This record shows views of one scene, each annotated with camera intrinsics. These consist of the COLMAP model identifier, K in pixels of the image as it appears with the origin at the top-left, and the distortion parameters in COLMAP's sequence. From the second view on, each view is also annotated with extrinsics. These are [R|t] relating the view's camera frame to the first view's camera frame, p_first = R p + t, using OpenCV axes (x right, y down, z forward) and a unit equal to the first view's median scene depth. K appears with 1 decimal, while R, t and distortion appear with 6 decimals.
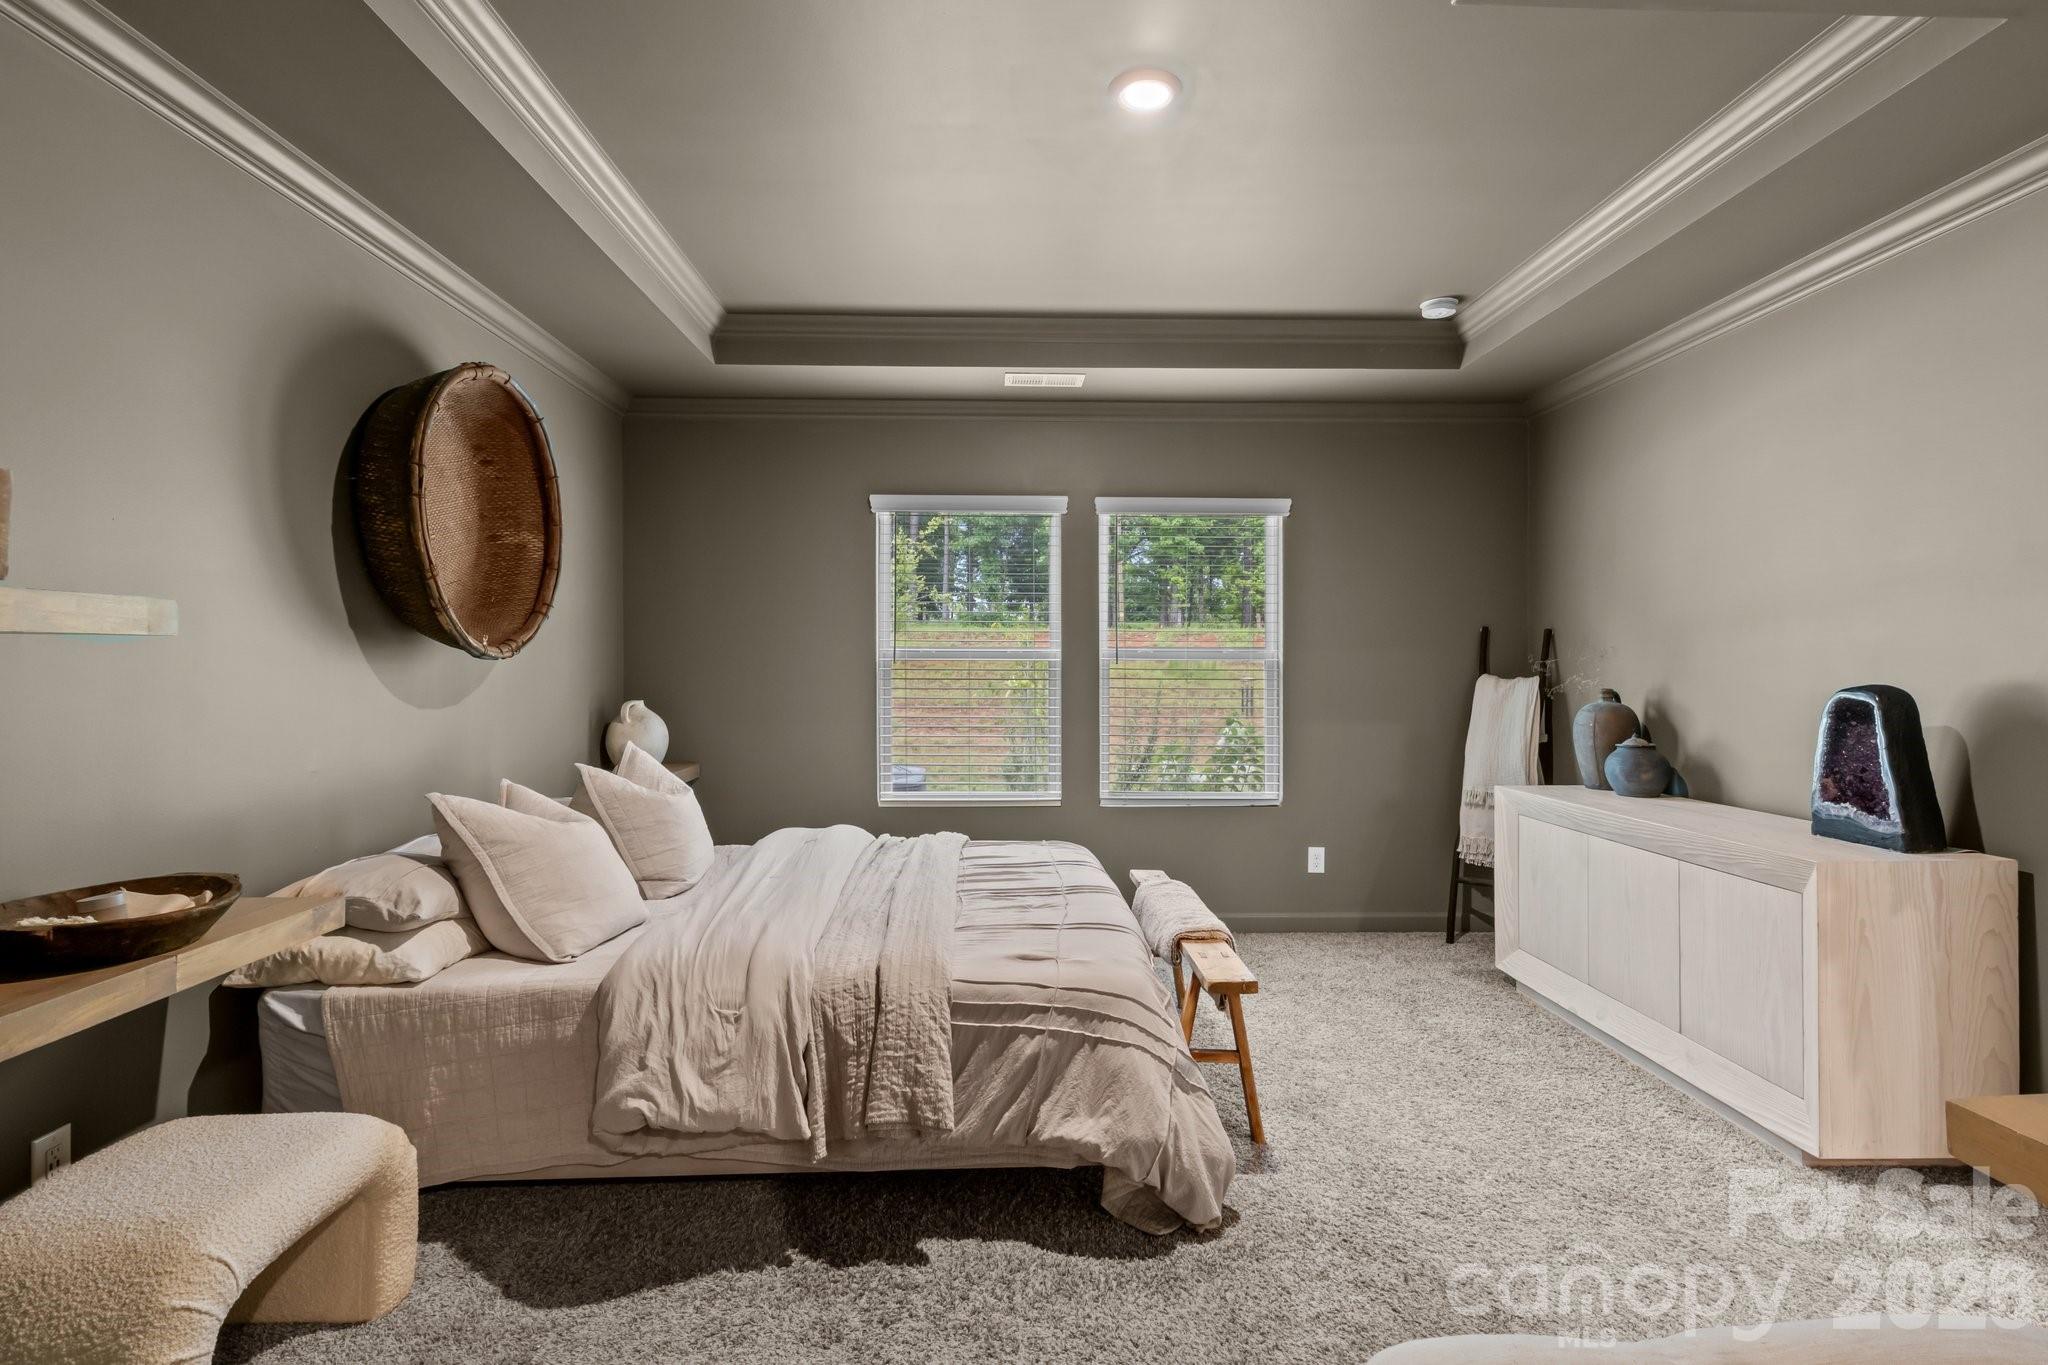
lens RADIAL K [[1016.2, 0, 1030.4], [0, 1016.2, 676.2], [0, 0, 1]] dist [0.021378, -0.005199]
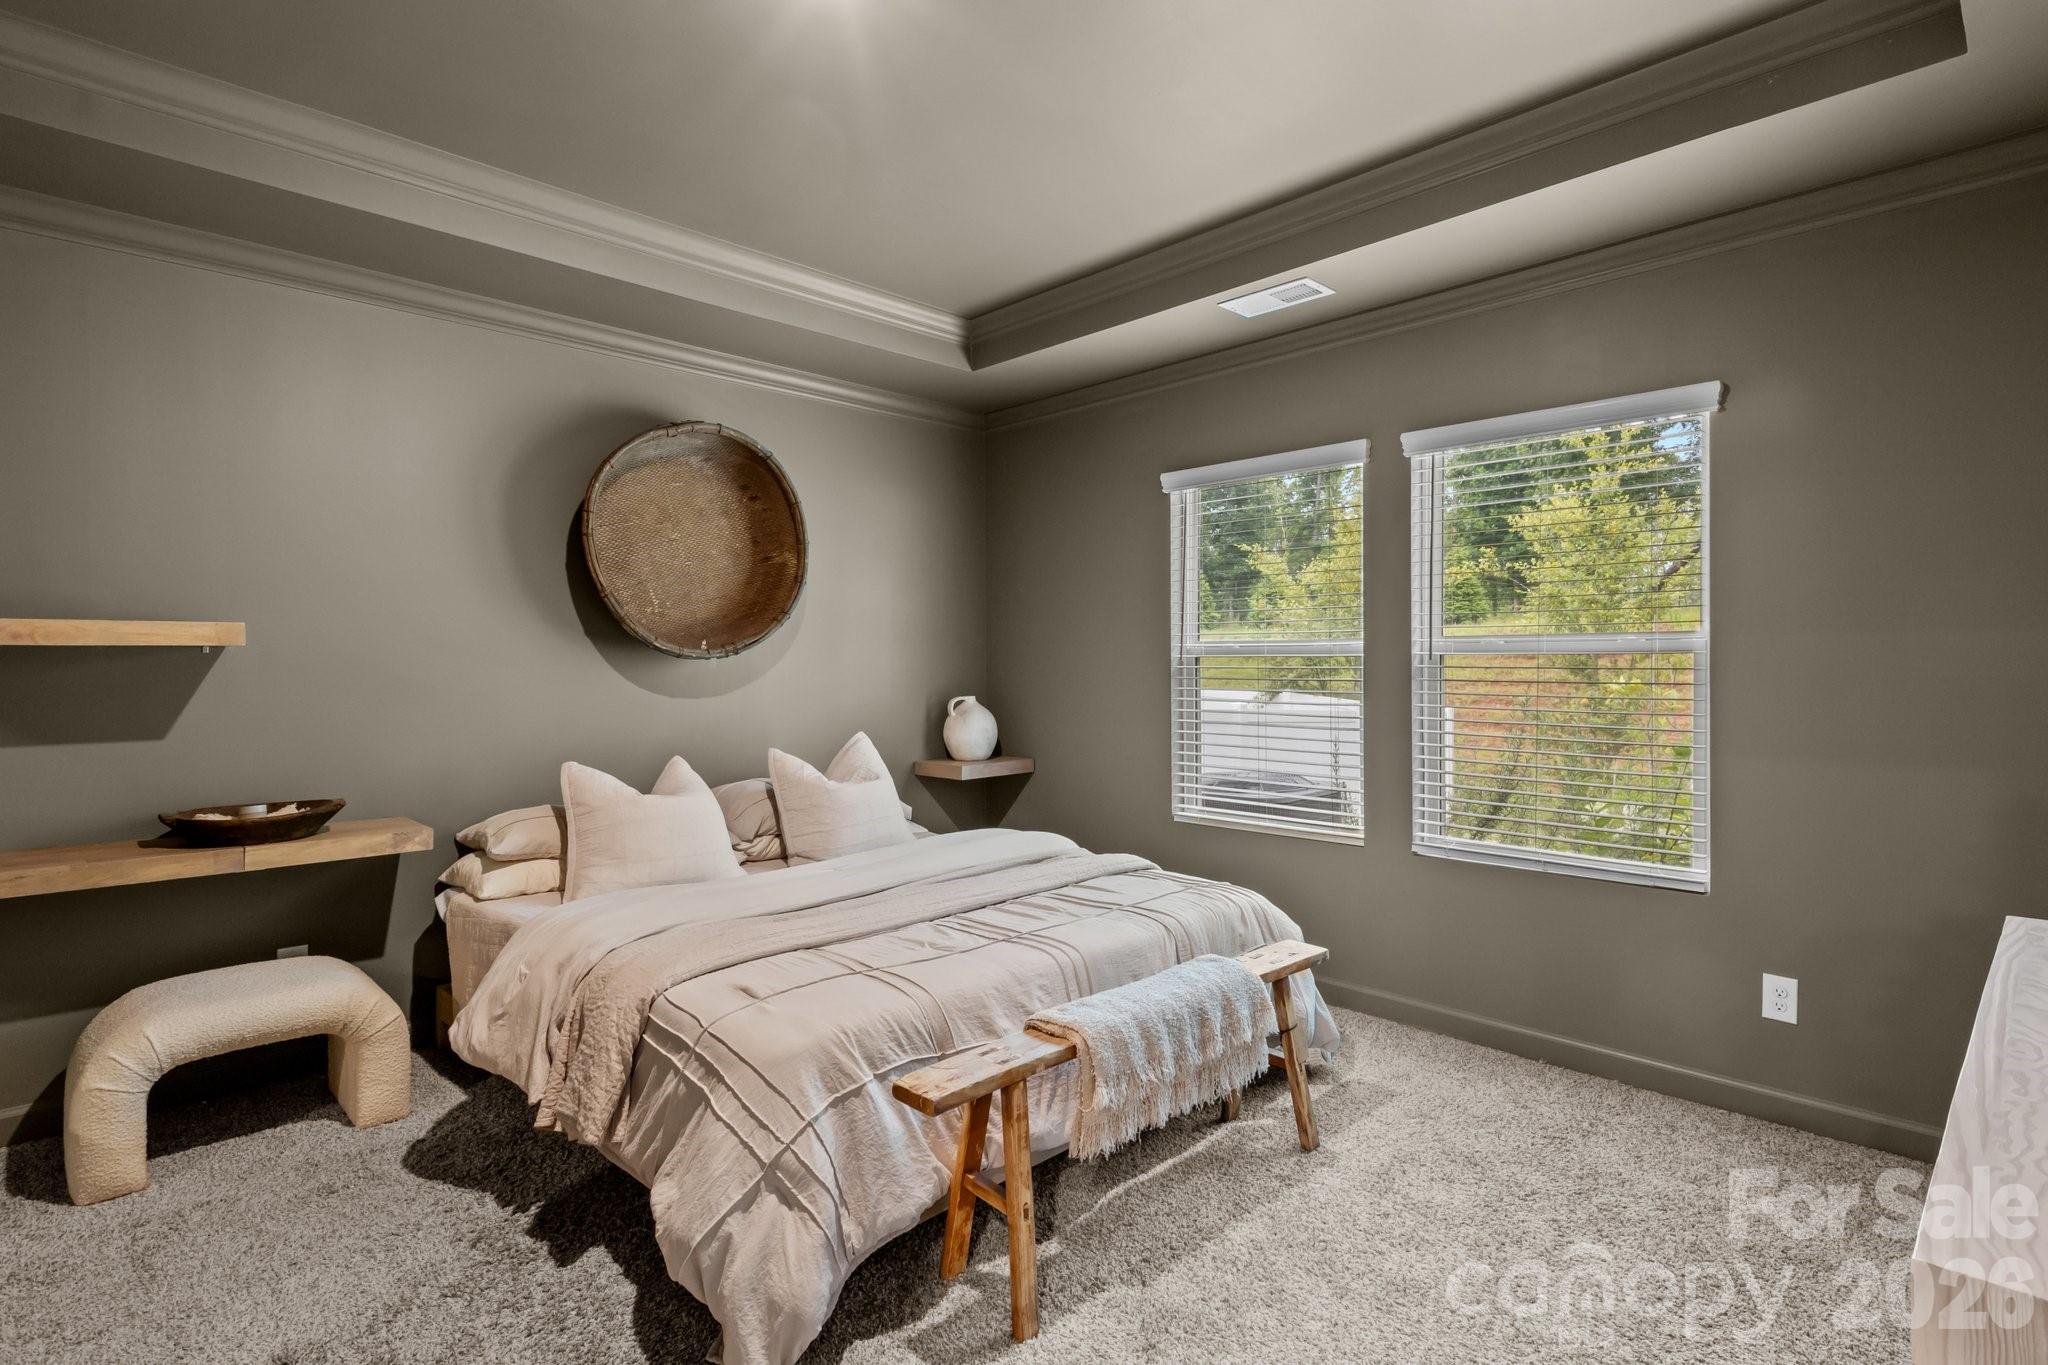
lens RADIAL K [[1016.2, 0, 1025.6], [0, 1016.2, 679.0], [0, 0, 1]] dist [0.021378, -0.005199]
pose [[0.680993, 0.008809, -0.732237, 0.562711], [-0.005445, 0.999961, 0.006966, -0.003074], [0.732270, -0.000757, 0.681014, 0.395100]]
